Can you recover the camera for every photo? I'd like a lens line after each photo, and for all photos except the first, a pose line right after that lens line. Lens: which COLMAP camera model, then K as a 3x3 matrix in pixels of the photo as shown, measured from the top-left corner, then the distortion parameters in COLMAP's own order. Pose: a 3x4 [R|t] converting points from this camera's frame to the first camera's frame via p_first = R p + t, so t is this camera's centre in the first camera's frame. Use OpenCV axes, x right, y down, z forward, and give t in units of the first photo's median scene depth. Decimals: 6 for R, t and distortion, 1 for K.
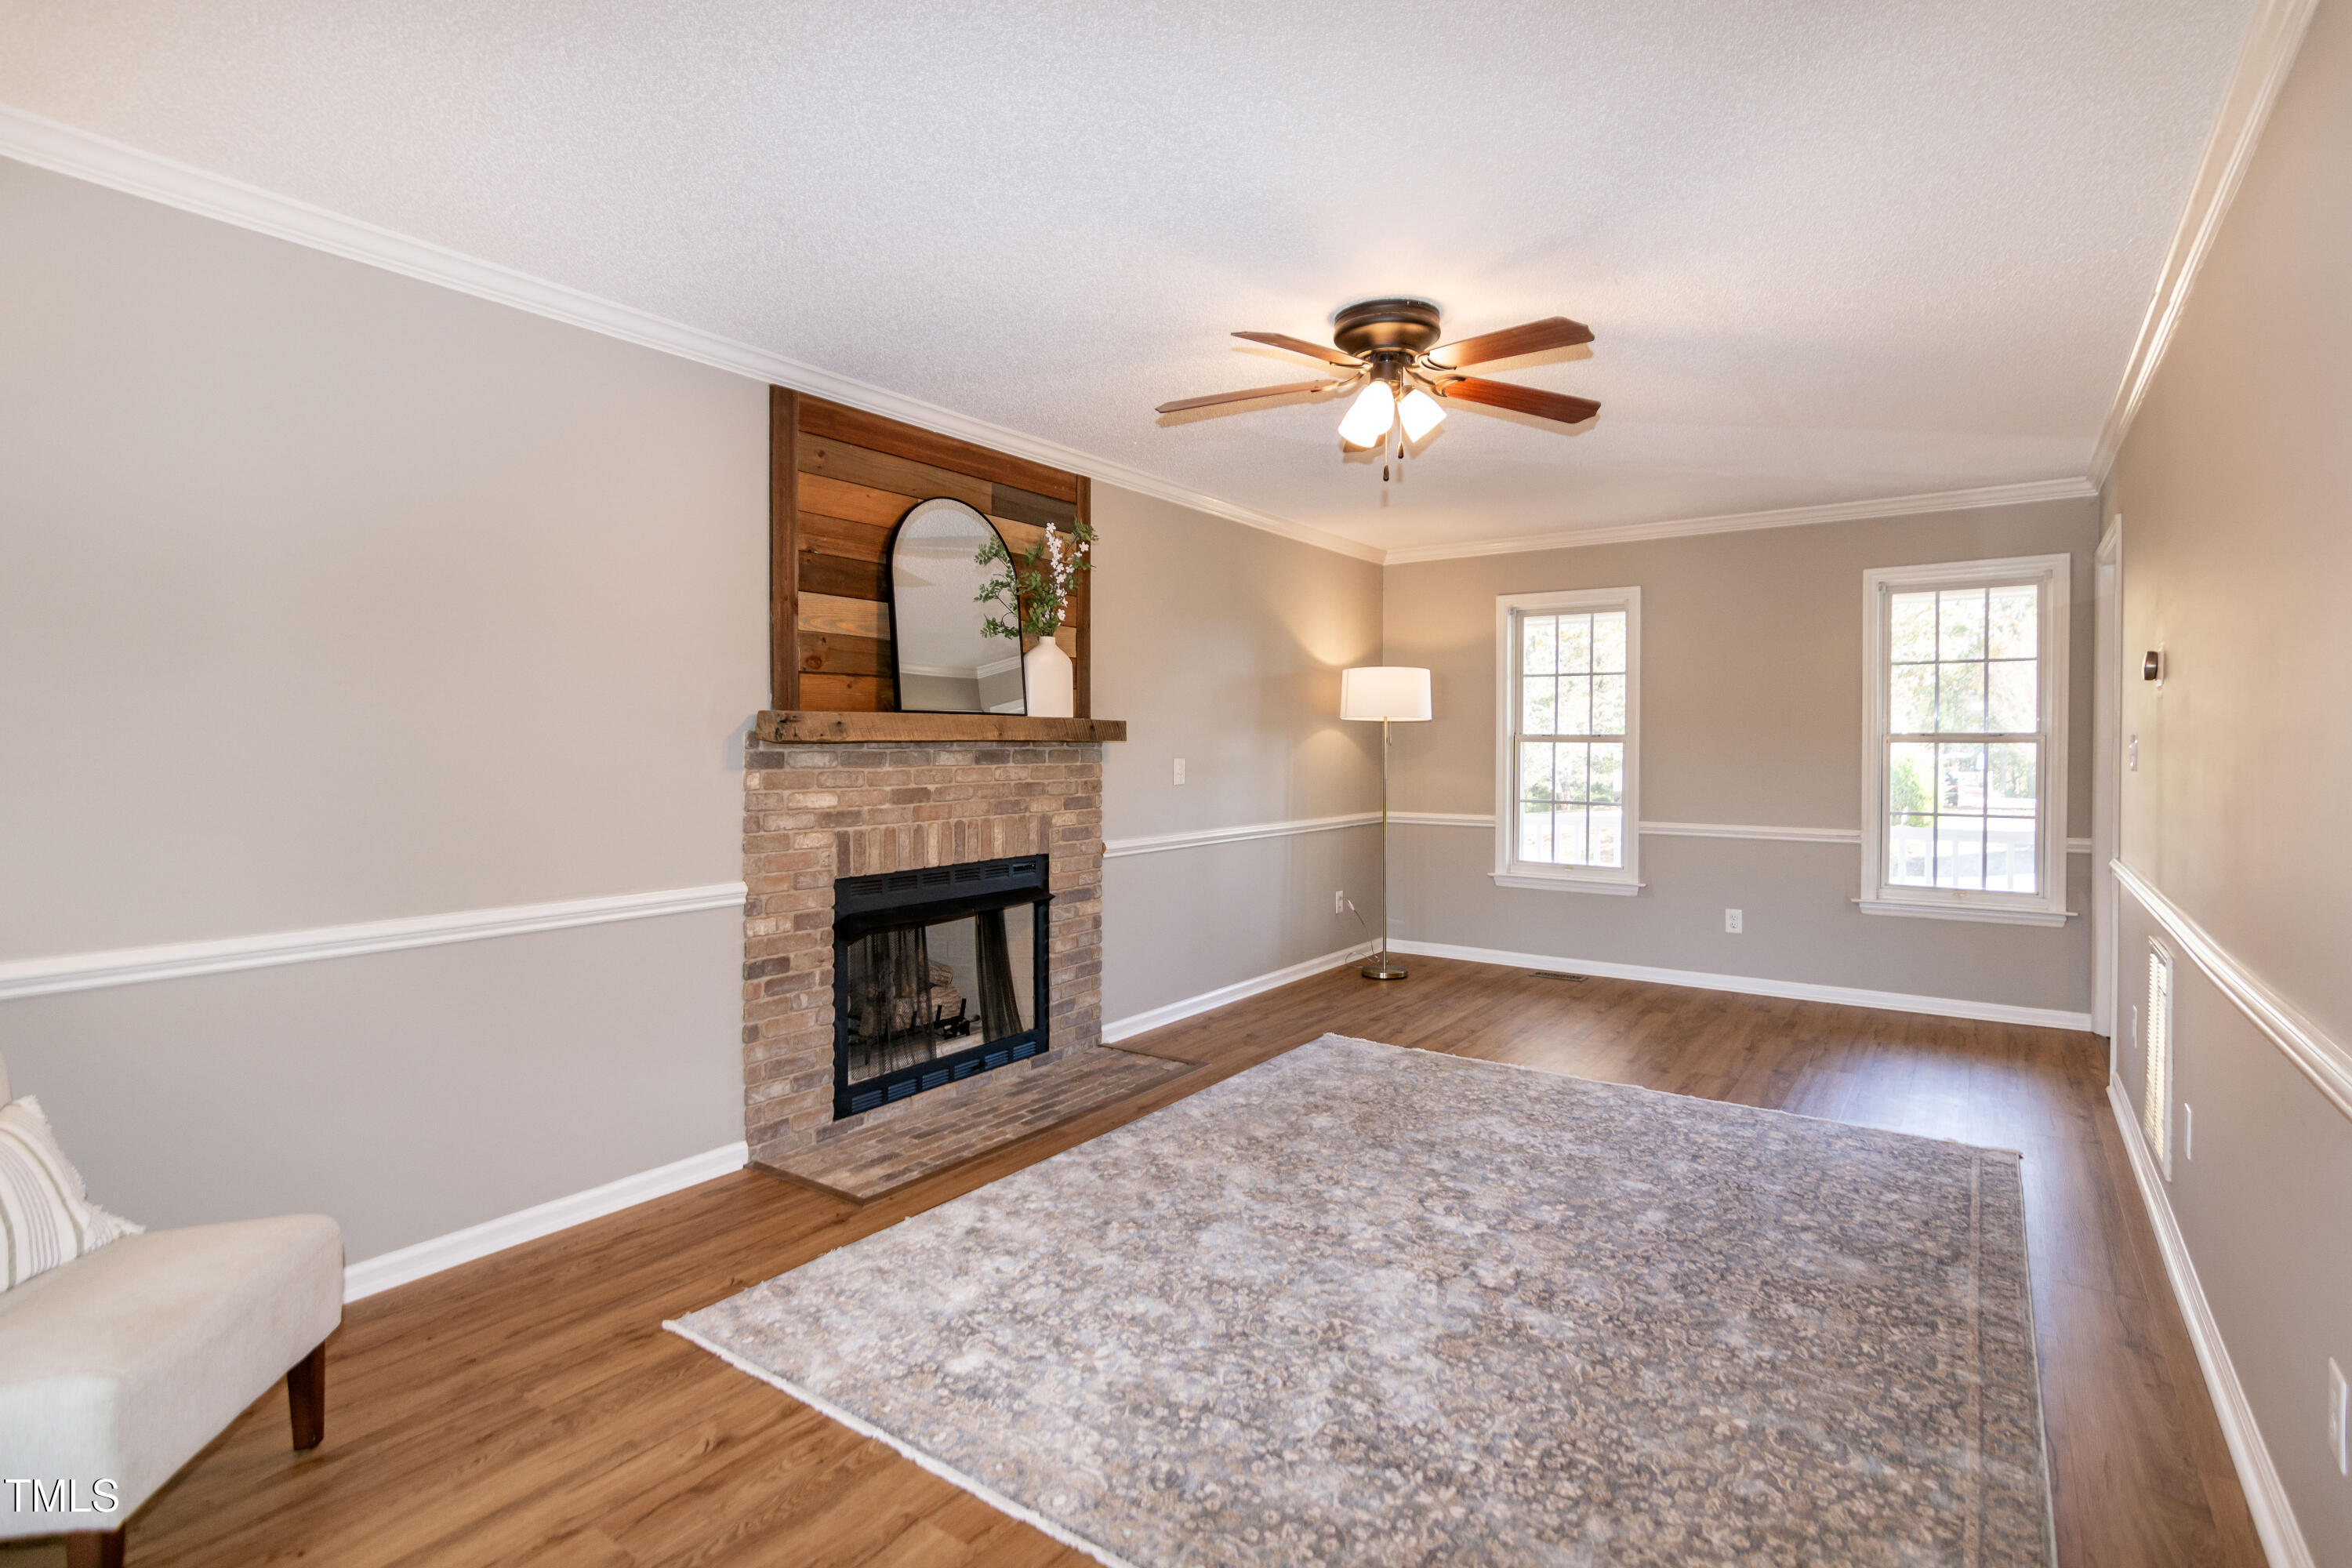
lens RADIAL K [[1124.5, 0, 1187.0], [0, 1124.5, 769.3], [0, 0, 1]] dist [-0.000015, 0.000450]
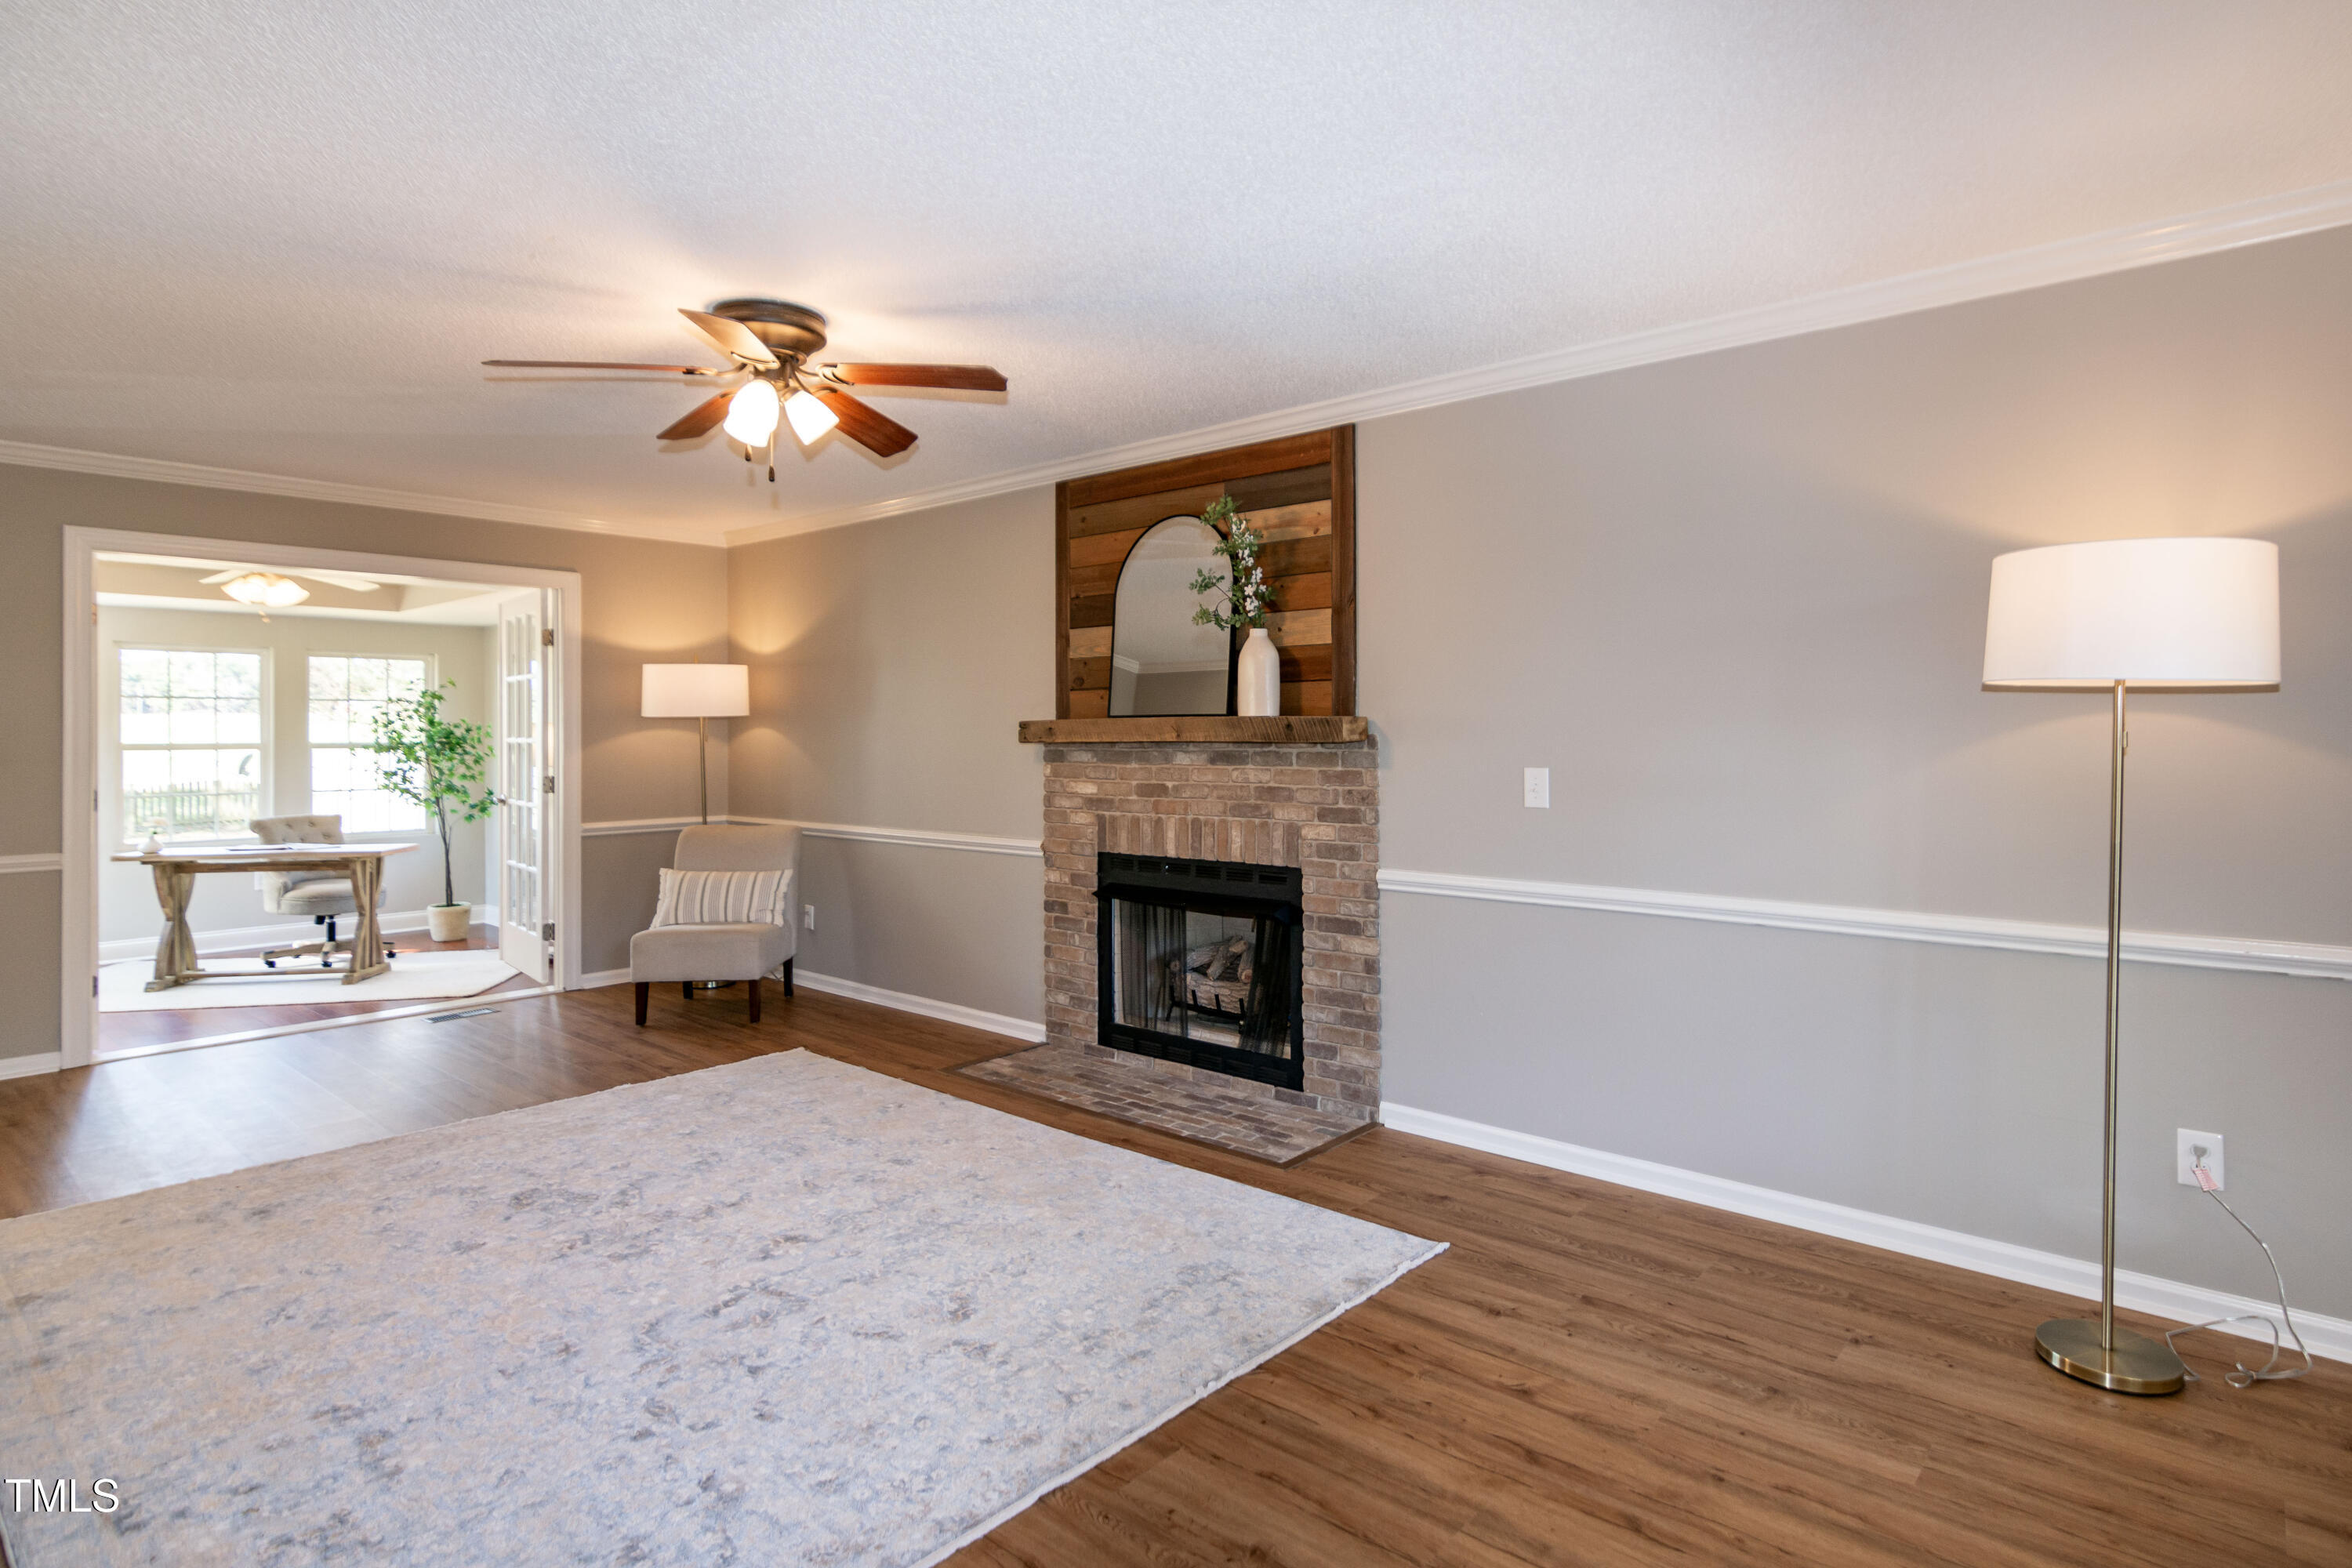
lens RADIAL K [[1217.3, 0, 1286.4], [0, 1217.3, 734.9], [0, 0, 1]] dist [-0.002887, -0.000890]
pose [[-0.056484, 0.004138, -0.998395, 0.959171], [-0.017468, 0.999834, 0.005132, -0.040468], [0.998251, 0.017730, -0.056402, 1.193164]]
